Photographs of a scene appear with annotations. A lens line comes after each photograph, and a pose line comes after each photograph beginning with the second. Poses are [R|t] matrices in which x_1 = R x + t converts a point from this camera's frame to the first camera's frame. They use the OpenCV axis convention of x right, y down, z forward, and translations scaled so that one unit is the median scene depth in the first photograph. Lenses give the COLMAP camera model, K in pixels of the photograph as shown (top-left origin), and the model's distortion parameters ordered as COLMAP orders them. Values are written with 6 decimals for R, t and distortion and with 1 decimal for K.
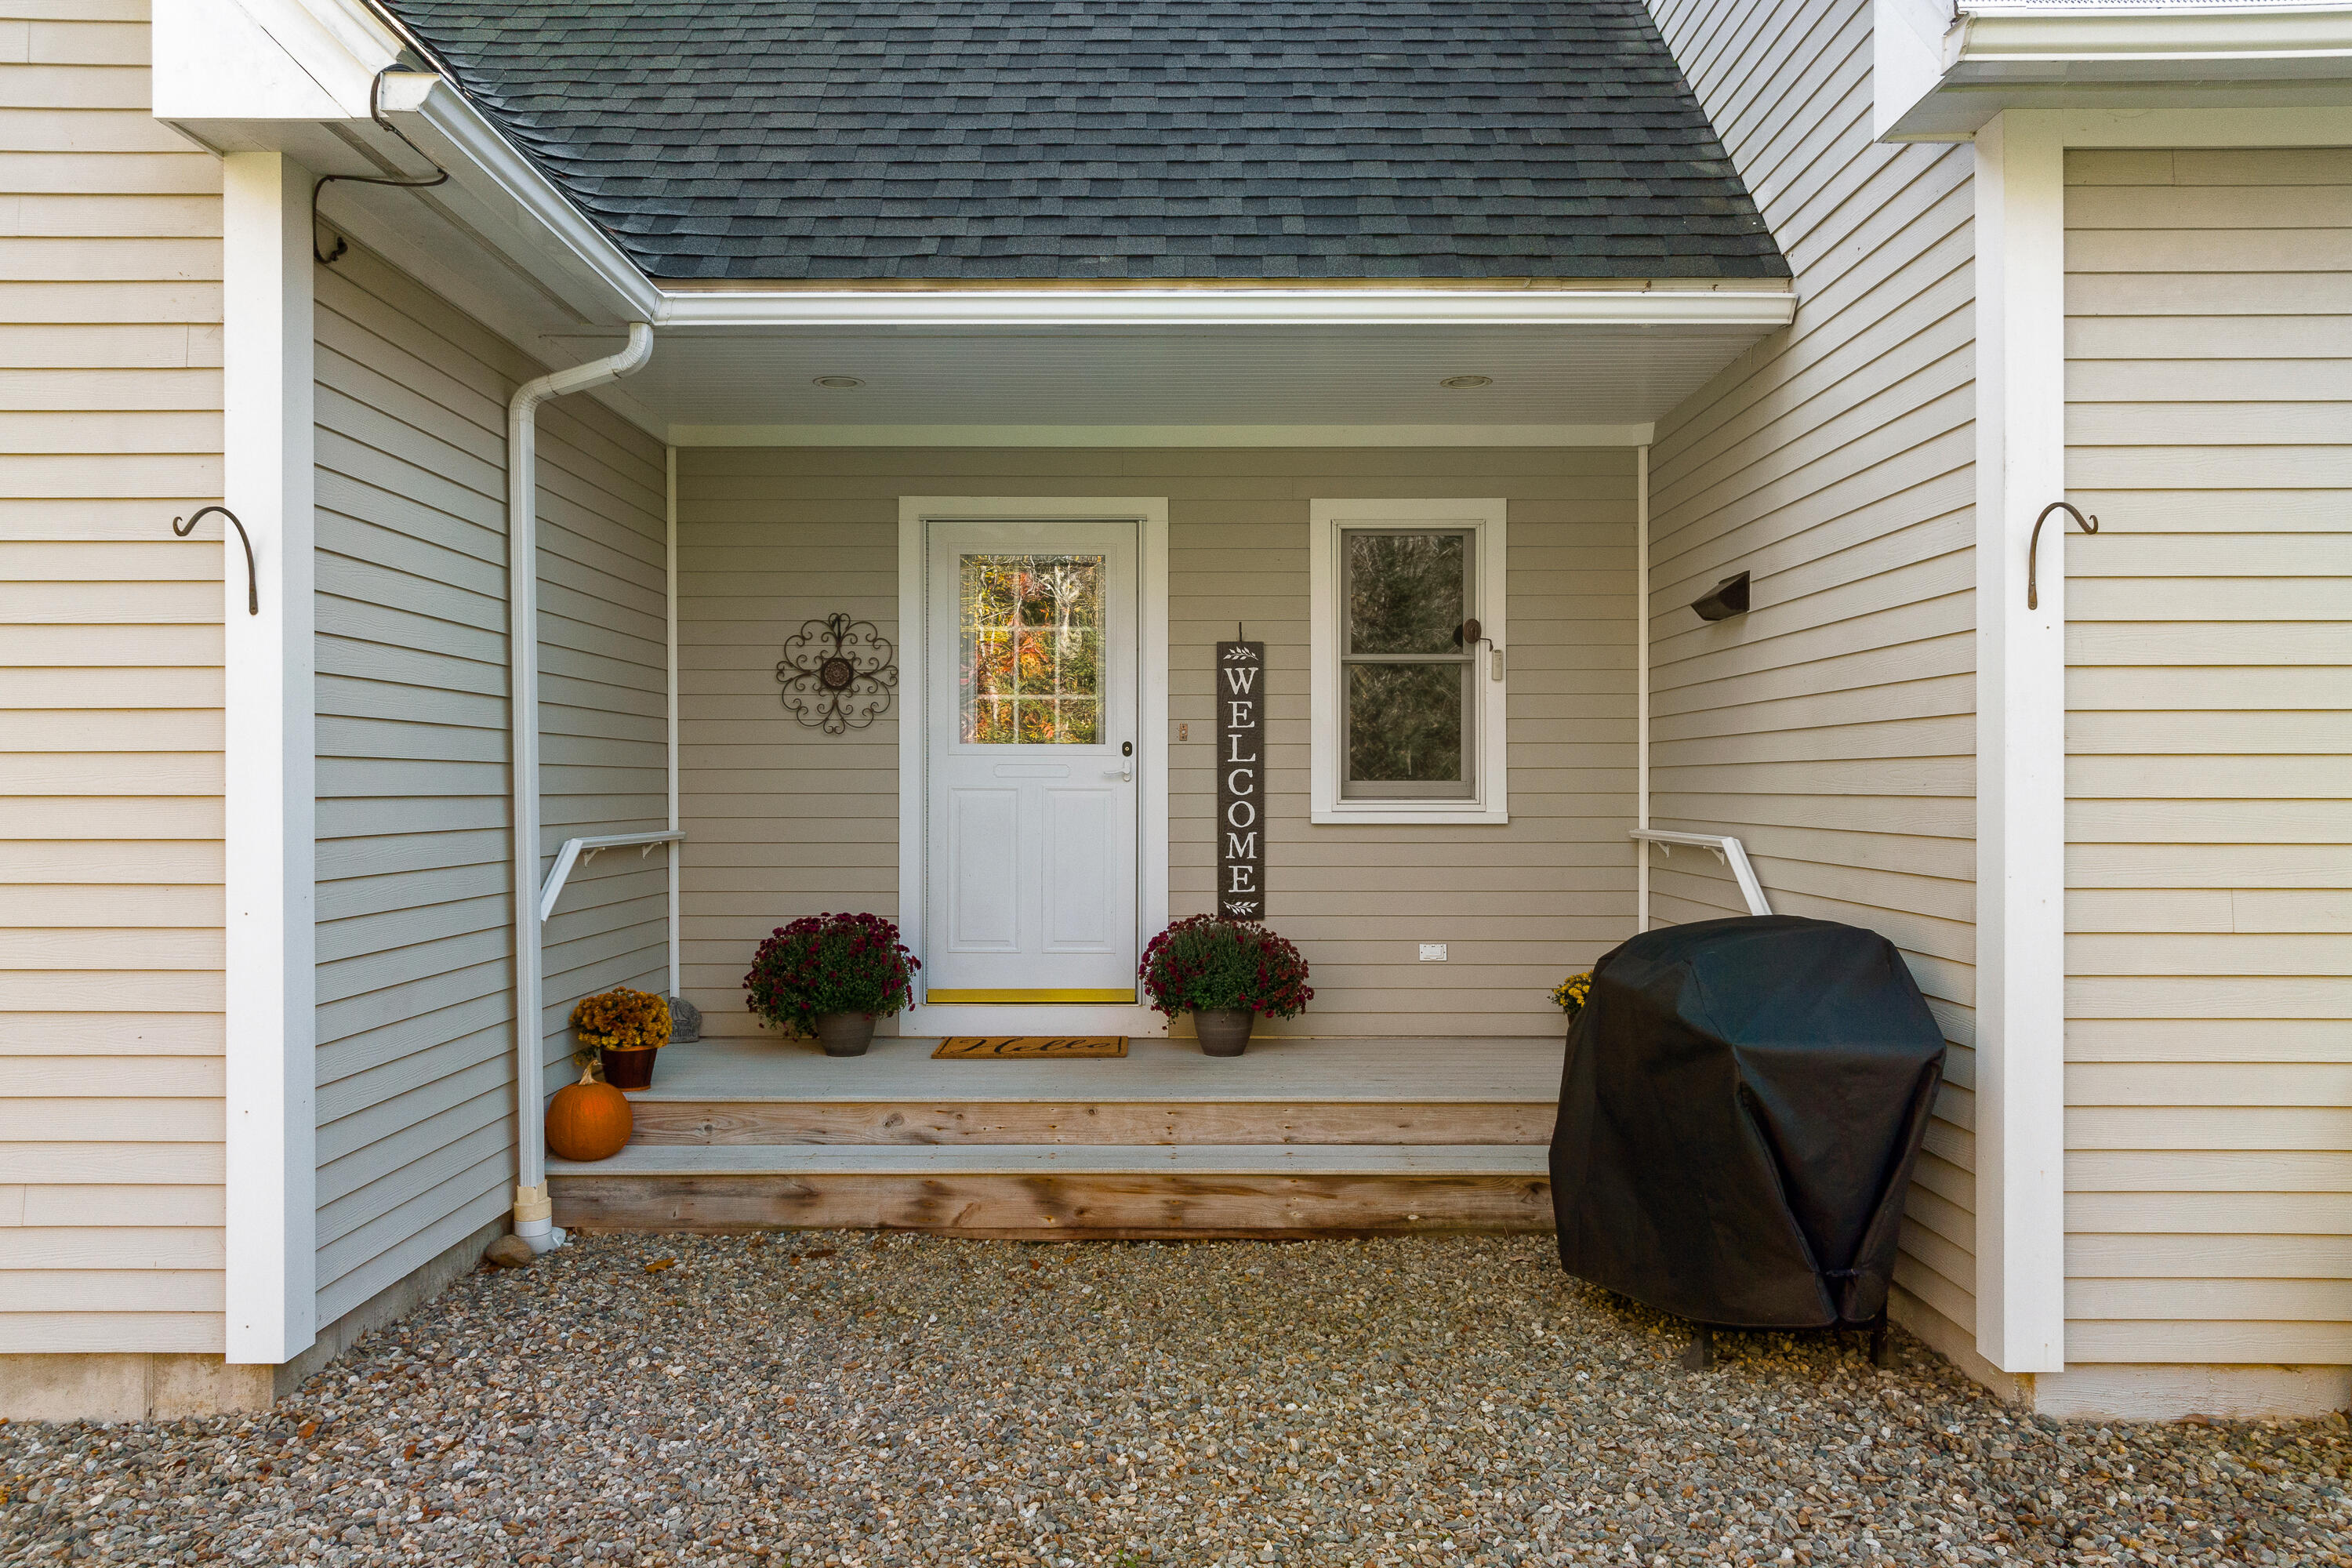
lens RADIAL K [[1633.6, 0, 1176.0], [0, 1633.6, 784.0], [0, 0, 1]] dist [-0.002694, -0.001239]
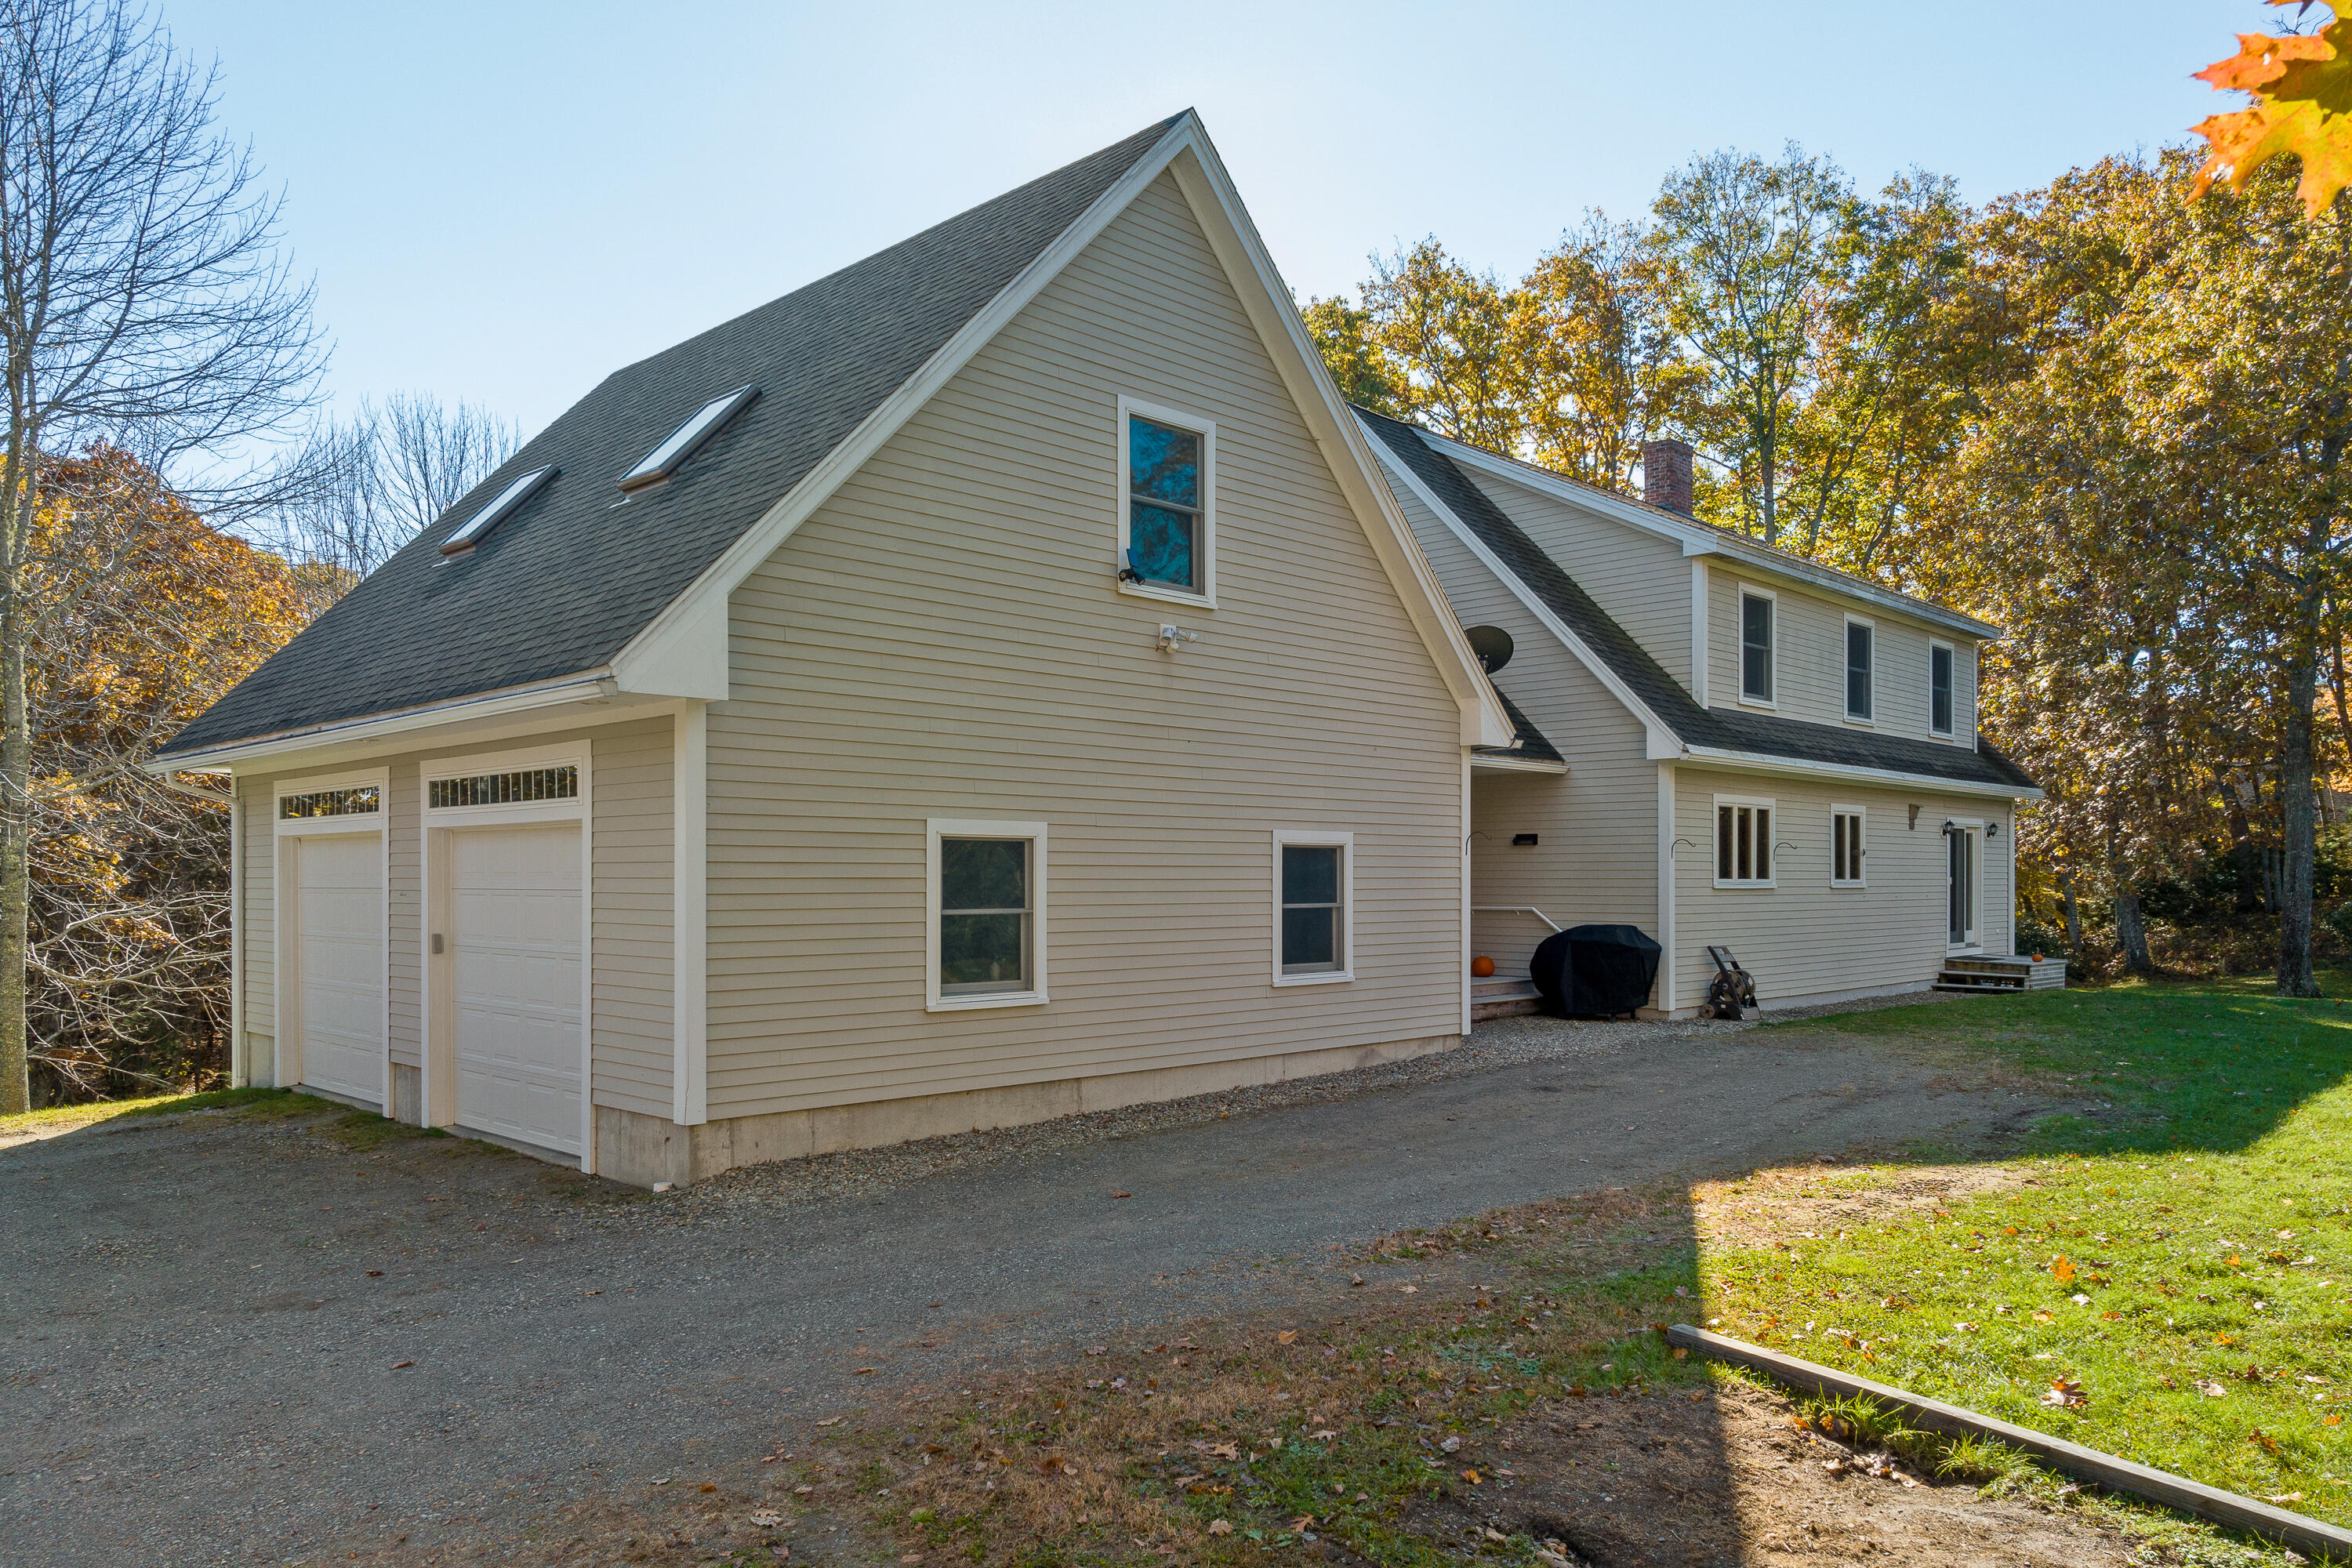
lens RADIAL K [[1603.1, 0, 1179.7], [0, 1603.1, 879.9], [0, 0, 1]] dist [0.000745, 0.000156]
pose [[0.699951, 0.000000, 0.714191, -2.604034], [0.000862, 0.999999, -0.000844, -0.024243], [-0.714191, 0.001206, 0.699950, -0.879605]]
